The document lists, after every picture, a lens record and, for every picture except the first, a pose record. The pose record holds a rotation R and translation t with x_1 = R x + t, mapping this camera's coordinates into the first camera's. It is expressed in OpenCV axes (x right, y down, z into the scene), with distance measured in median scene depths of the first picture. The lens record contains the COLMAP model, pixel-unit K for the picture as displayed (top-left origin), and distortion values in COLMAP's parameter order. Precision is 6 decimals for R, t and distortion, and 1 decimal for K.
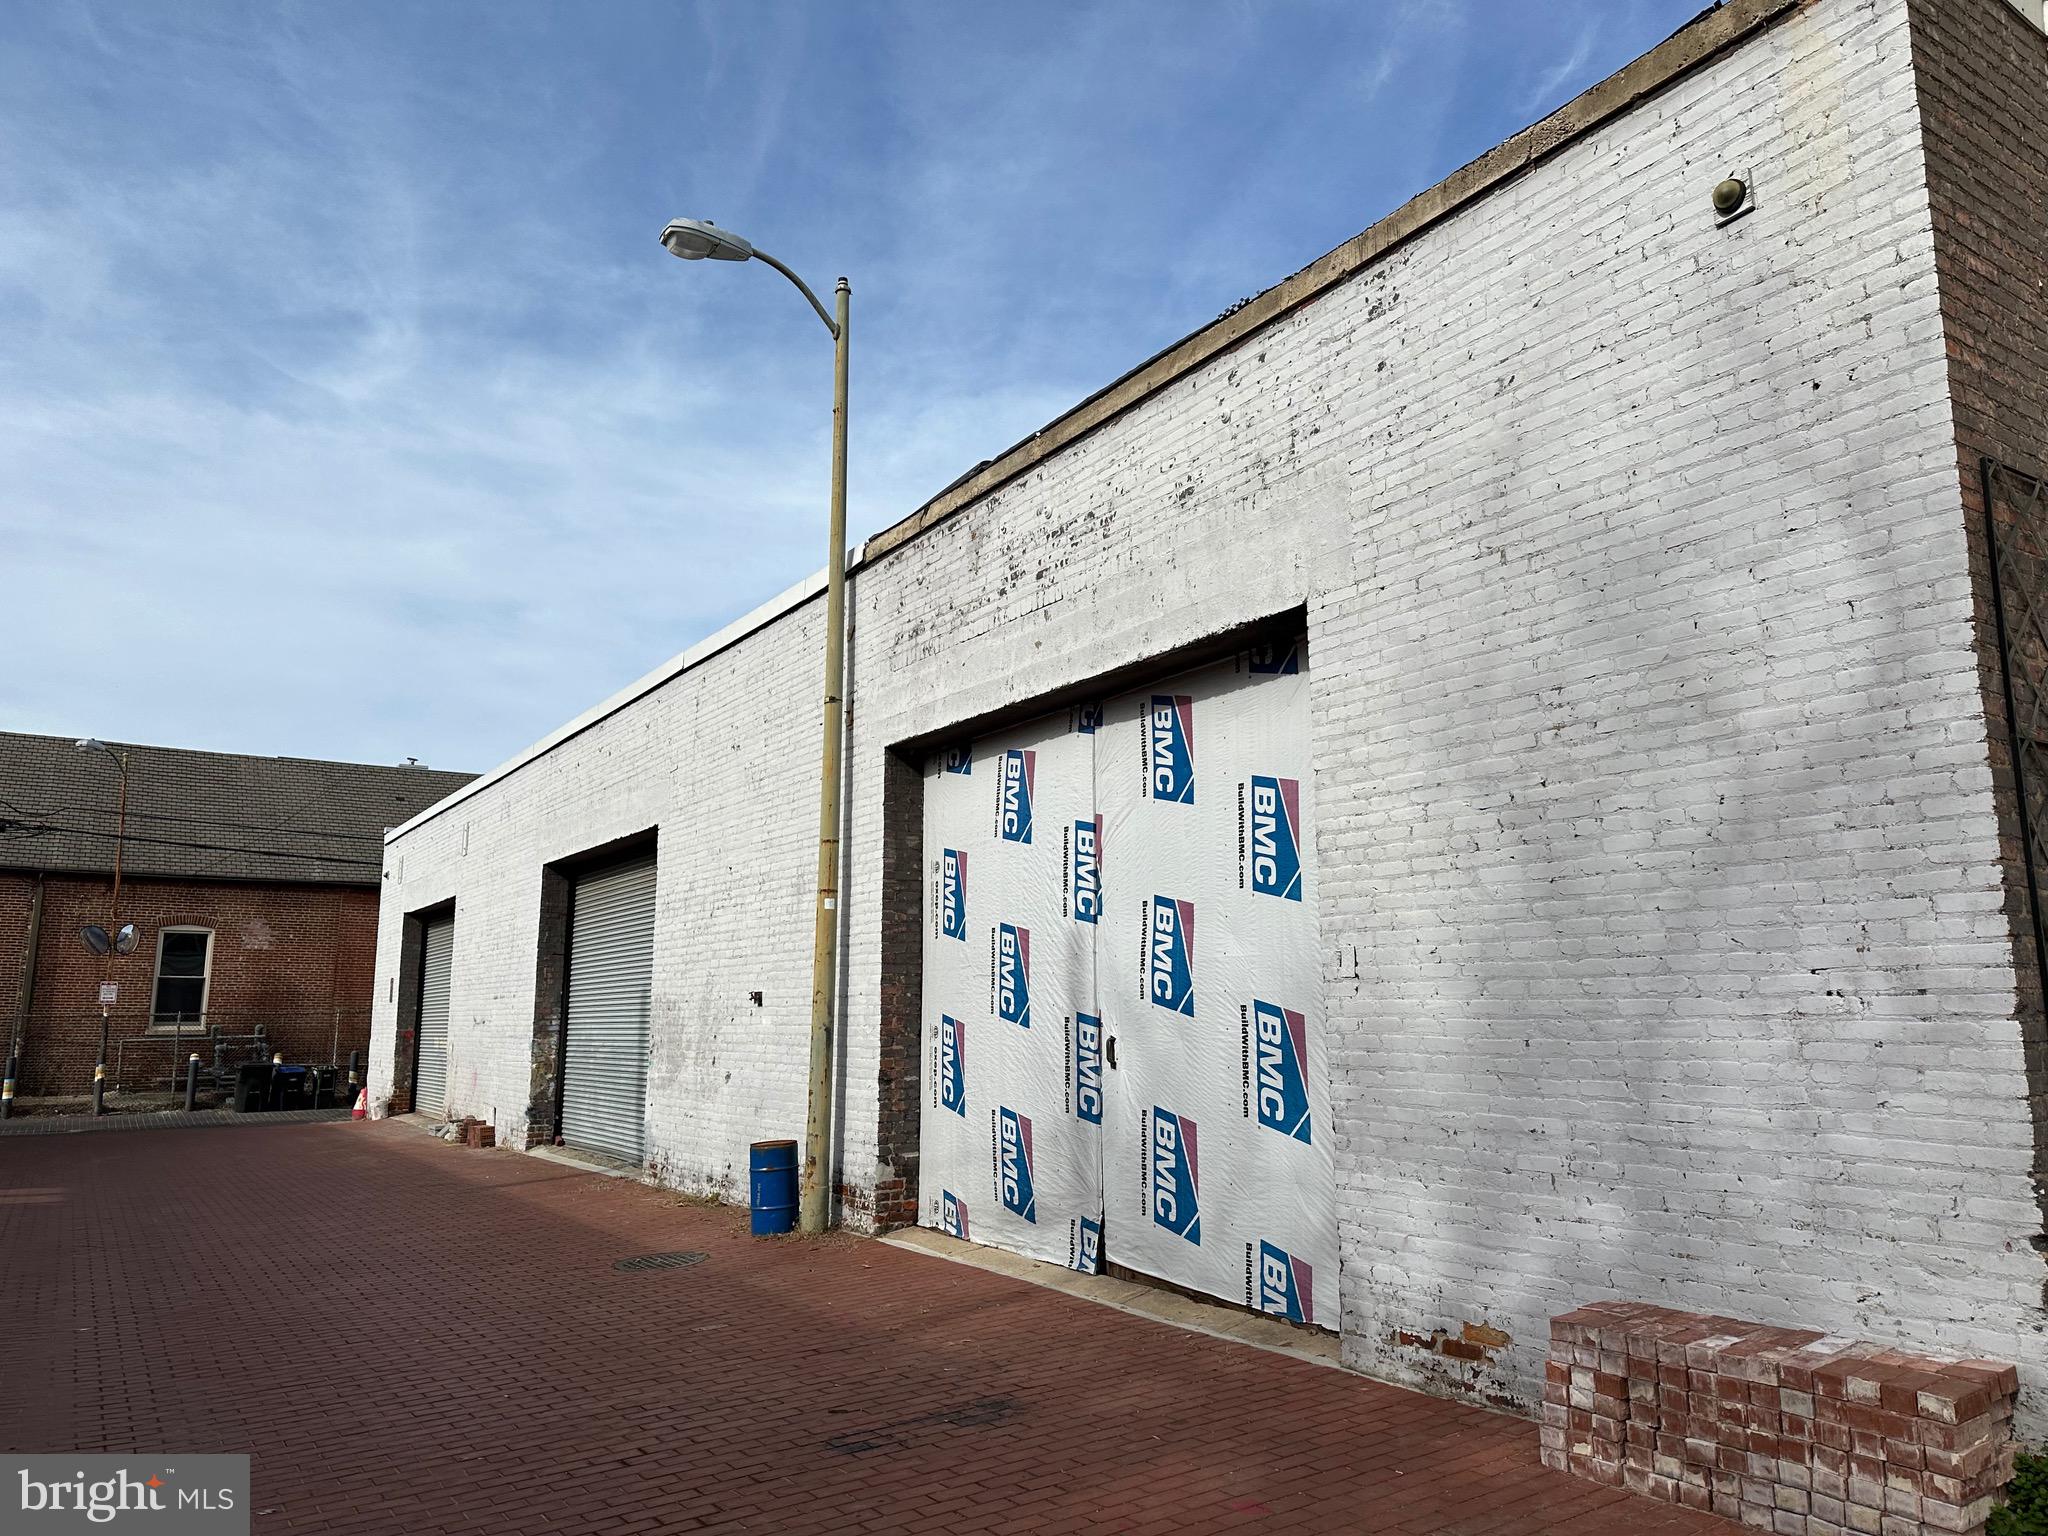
lens RADIAL K [[1413.0, 0, 1026.5], [0, 1413.0, 756.7], [0, 0, 1]] dist [0.053793, -0.061008]
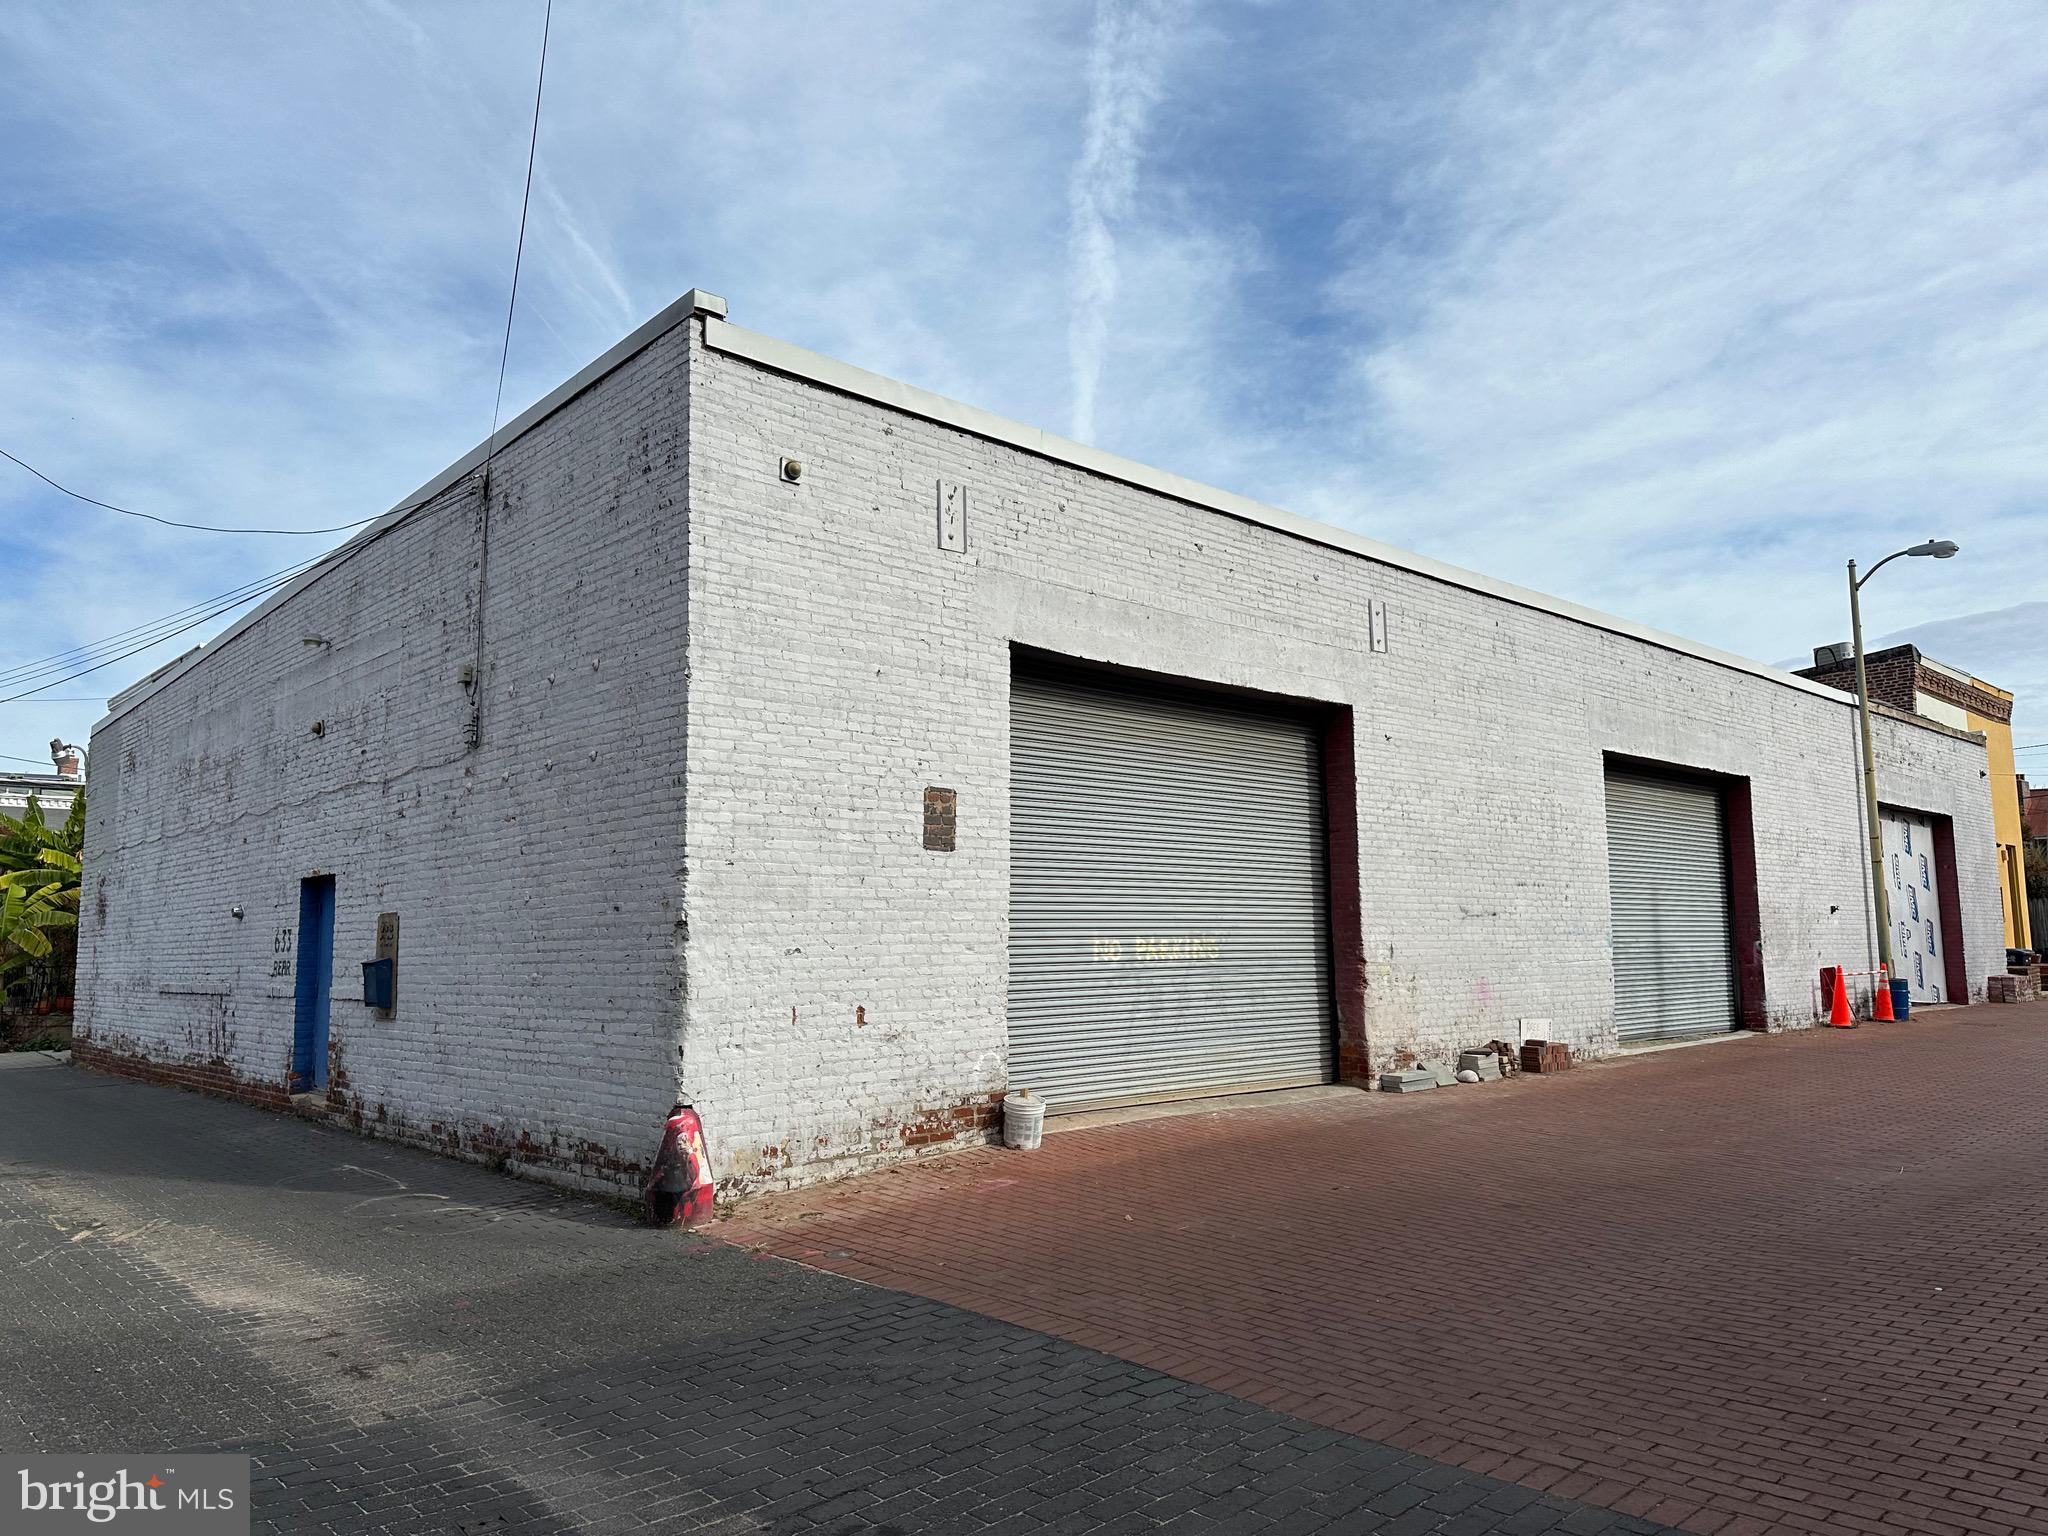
lens RADIAL K [[1413.0, 0, 1031.6], [0, 1413.0, 782.8], [0, 0, 1]] dist [0.053793, -0.061008]
pose [[-0.174214, 0.114103, 0.978075, -3.001173], [-0.171294, 0.974609, -0.144209, 0.749138], [-0.969695, -0.192662, -0.150246, 3.818068]]
